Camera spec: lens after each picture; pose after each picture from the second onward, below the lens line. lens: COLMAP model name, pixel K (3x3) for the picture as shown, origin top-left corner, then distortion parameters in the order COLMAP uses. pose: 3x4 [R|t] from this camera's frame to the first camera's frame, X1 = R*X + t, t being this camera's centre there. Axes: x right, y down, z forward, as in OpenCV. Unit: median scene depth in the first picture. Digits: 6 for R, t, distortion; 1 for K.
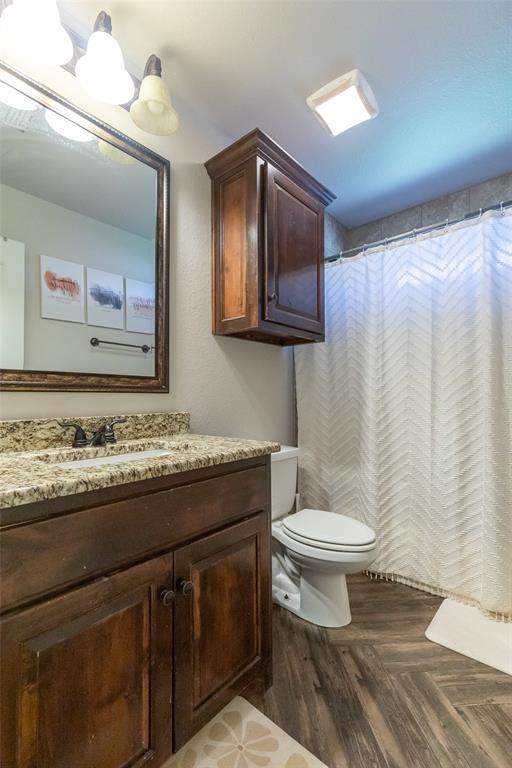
lens RADIAL K [[347.7, 0, 255.8], [0, 347.7, 386.5], [0, 0, 1]] dist [0.005083, 0.000082]
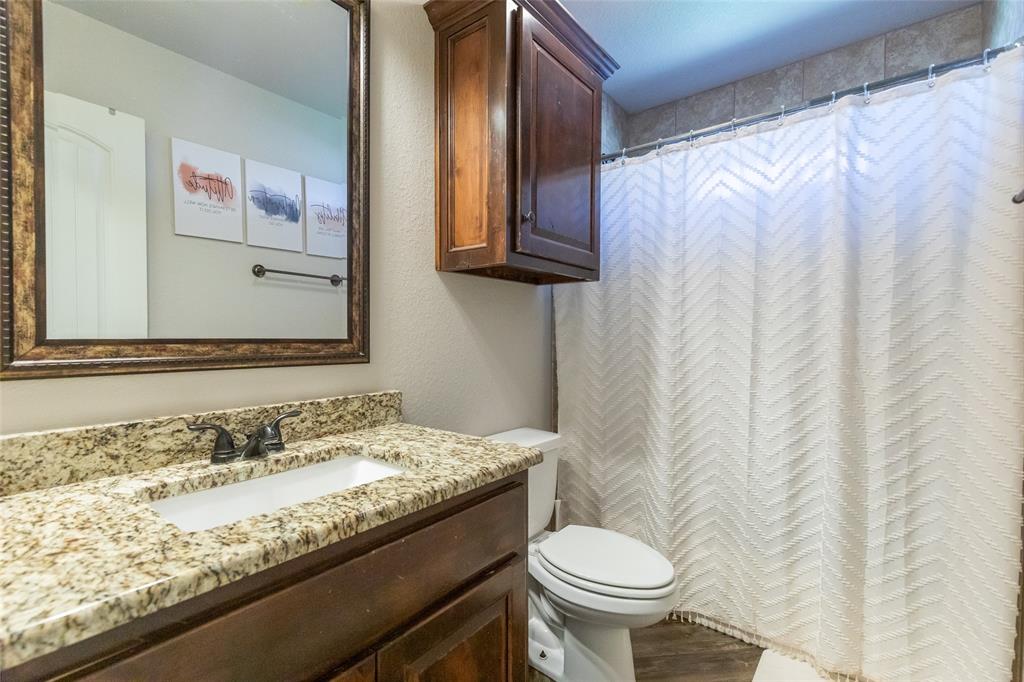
lens RADIAL K [[463.6, 0, 514.3], [0, 463.6, 342.2], [0, 0, 1]] dist [0.005083, 0.000082]
pose [[0.998466, 0.007413, 0.054876, -0.023869], [-0.009798, 0.999013, 0.043330, -0.055646], [-0.054501, -0.043801, 0.997553, 0.106837]]
